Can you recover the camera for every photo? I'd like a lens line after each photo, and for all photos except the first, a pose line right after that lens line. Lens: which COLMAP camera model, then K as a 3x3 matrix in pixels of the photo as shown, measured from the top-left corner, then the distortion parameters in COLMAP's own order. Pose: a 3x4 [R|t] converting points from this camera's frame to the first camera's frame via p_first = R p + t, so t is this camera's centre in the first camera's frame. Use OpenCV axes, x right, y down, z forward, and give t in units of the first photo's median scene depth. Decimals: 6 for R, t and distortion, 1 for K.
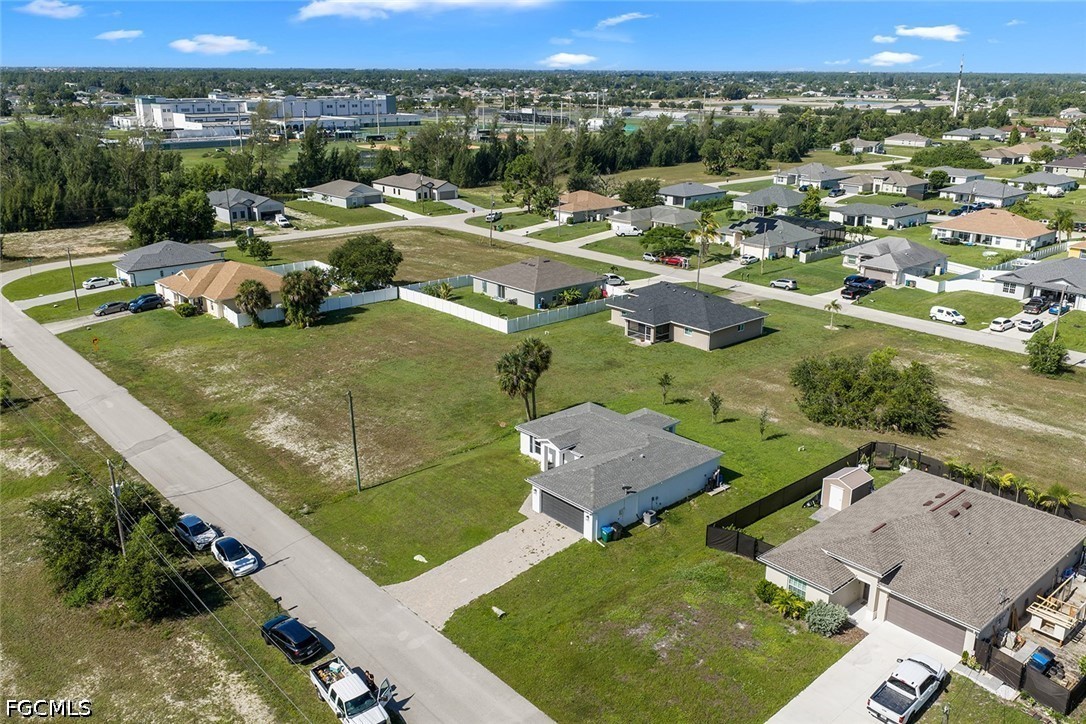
lens RADIAL K [[895.3, 0, 545.2], [0, 895.3, 364.0], [0, 0, 1]] dist [0.015307, -0.017469]
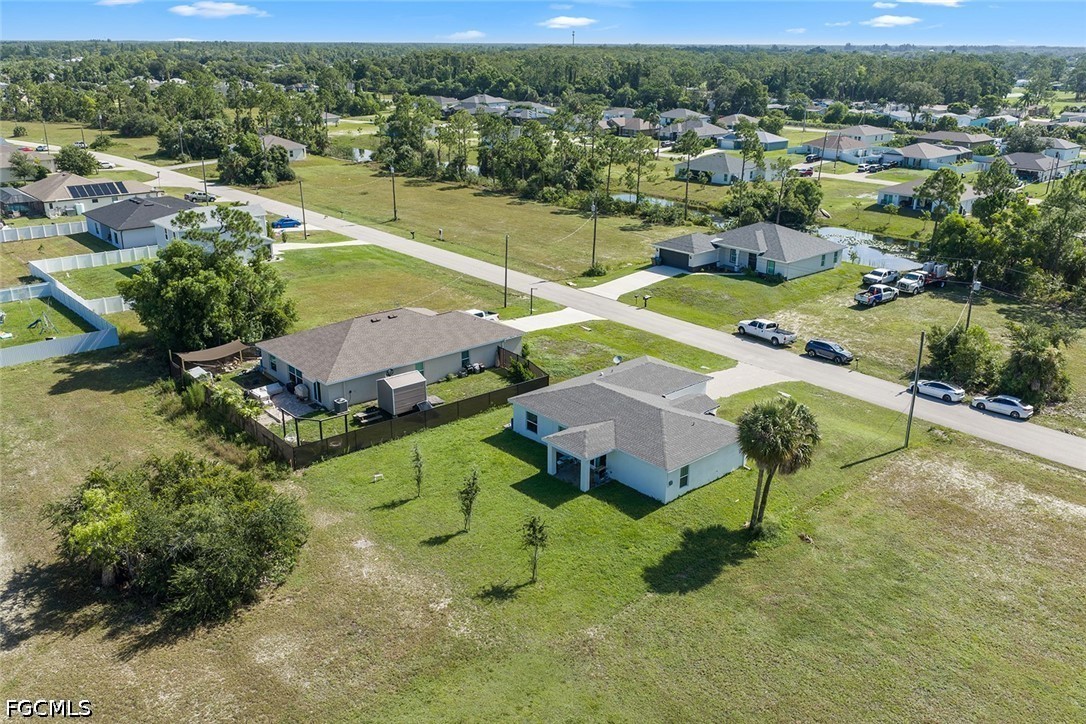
lens RADIAL K [[895.3, 0, 545.2], [0, 895.3, 364.0], [0, 0, 1]] dist [0.015307, -0.017469]
pose [[-0.999882, -0.013168, 0.007946, 0.129632], [-0.005519, 0.789482, 0.613749, -0.407255], [-0.014355, 0.613632, -0.789462, 1.407887]]
